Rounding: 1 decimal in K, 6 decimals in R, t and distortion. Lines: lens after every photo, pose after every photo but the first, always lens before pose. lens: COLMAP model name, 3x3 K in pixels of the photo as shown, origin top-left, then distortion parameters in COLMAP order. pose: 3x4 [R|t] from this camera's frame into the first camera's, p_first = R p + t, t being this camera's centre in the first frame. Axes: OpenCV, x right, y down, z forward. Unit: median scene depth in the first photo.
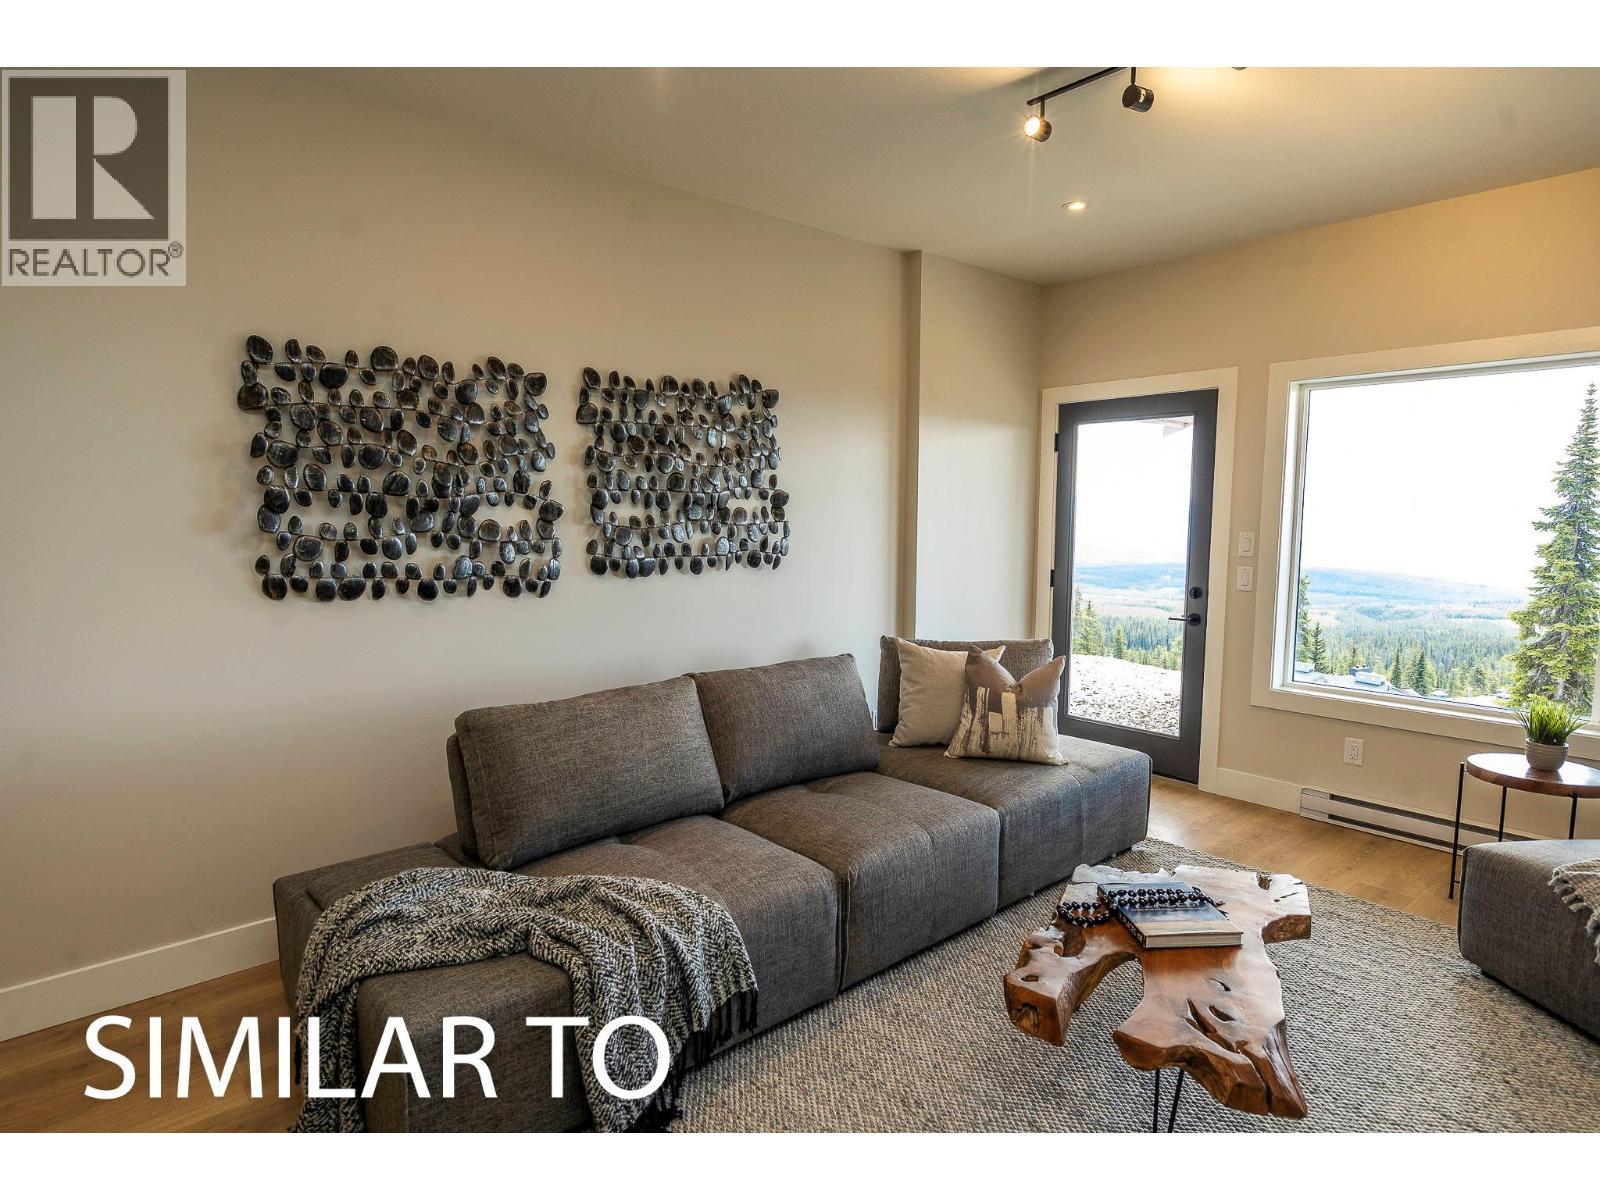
lens RADIAL K [[891.8, 0, 797.4], [0, 891.8, 601.8], [0, 0, 1]] dist [-0.000328, 0.000706]
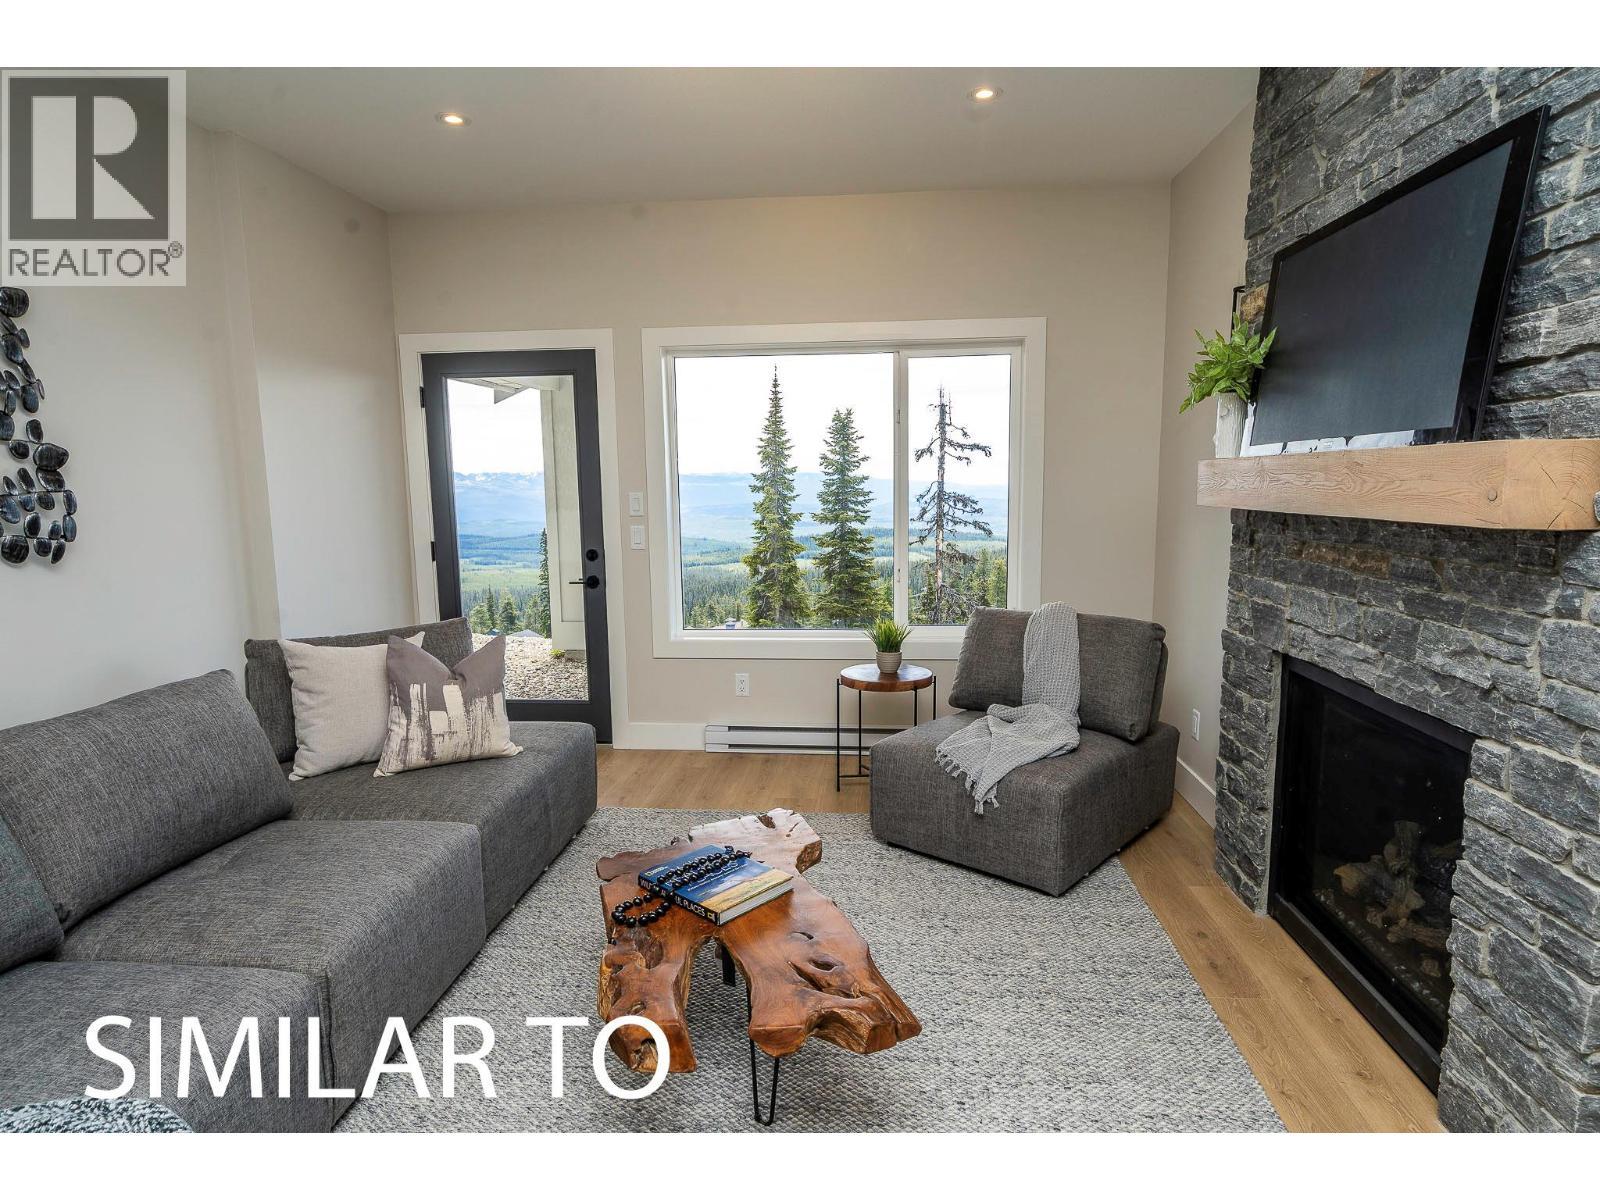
lens RADIAL K [[891.8, 0, 797.4], [0, 891.8, 601.8], [0, 0, 1]] dist [-0.000328, 0.000706]
pose [[0.723890, -0.106466, 0.681652, -0.080858], [0.085582, 0.994247, 0.064404, -0.002979], [-0.684587, 0.011716, 0.728837, 0.129308]]
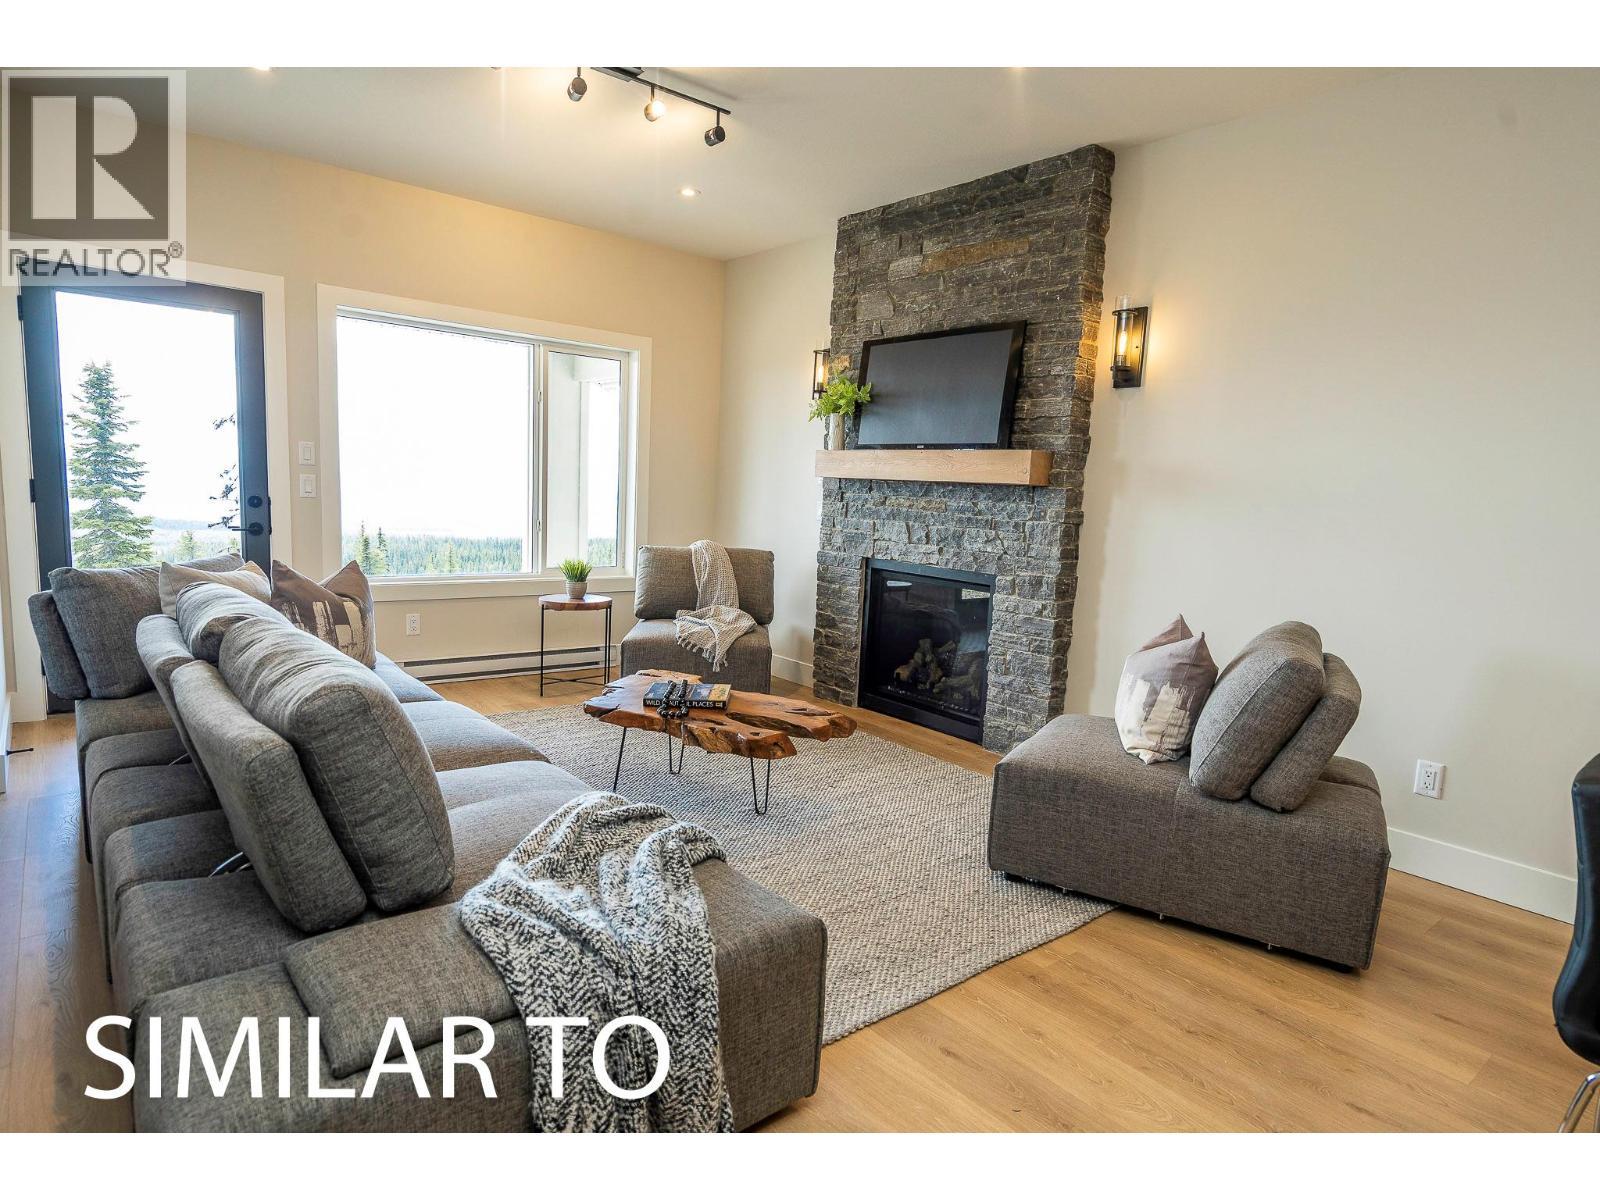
lens RADIAL K [[891.8, 0, 797.4], [0, 891.8, 601.8], [0, 0, 1]] dist [-0.000328, 0.000706]
pose [[0.028596, -0.131713, 0.990875, -0.581821], [0.052344, 0.990118, 0.130102, 0.003303], [-0.998220, 0.048146, 0.035207, 0.416958]]
